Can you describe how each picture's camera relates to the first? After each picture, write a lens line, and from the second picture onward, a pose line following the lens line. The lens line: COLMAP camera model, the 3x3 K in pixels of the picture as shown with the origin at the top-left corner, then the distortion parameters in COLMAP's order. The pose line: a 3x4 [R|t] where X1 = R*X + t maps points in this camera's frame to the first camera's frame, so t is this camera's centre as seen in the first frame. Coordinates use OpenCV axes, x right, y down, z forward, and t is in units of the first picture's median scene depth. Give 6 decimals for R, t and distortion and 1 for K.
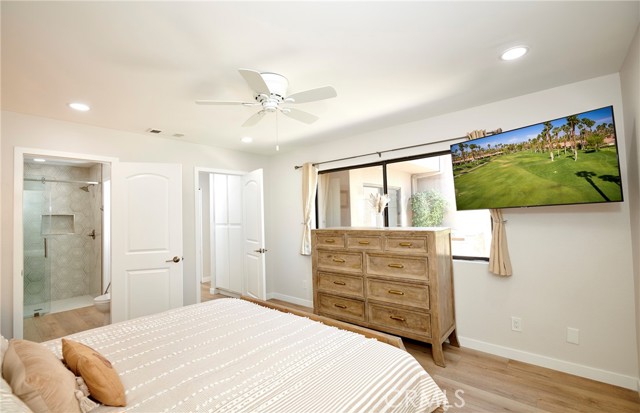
lens RADIAL K [[283.0, 0, 320.0], [0, 283.0, 206.5], [0, 0, 1]] dist [-0.002054, -0.000310]
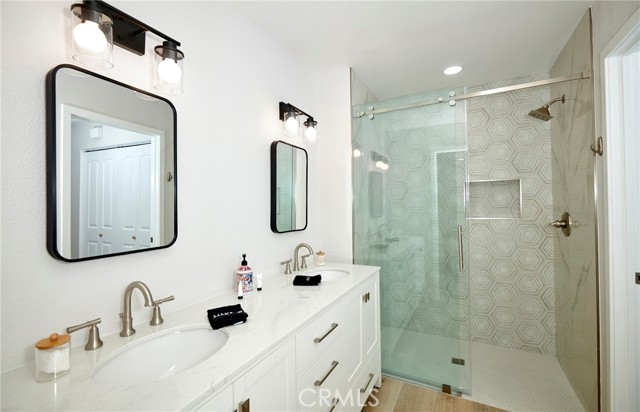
lens RADIAL K [[283.0, 0, 320.0], [0, 283.0, 206.0], [0, 0, 1]] dist [-0.002054, -0.000310]
pose [[0.231344, 0.018349, -0.972699, -0.492338], [0.045131, 0.998543, 0.029570, 0.046698], [0.971825, -0.050740, 0.230179, 0.569285]]
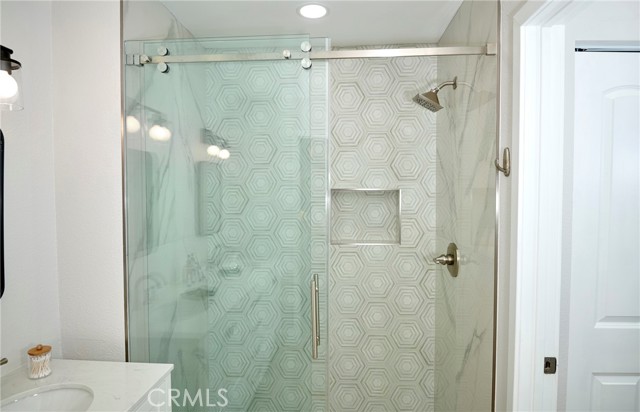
lens RADIAL K [[358.9, 0, 320.0], [0, 358.9, 206.0], [0, 0, 1]] dist [-0.000070, -0.000545]
pose [[0.602723, 0.056075, -0.795978, -0.593841], [0.014351, 0.996605, 0.081075, 0.013858], [0.797821, -0.060289, 0.599872, 0.674518]]
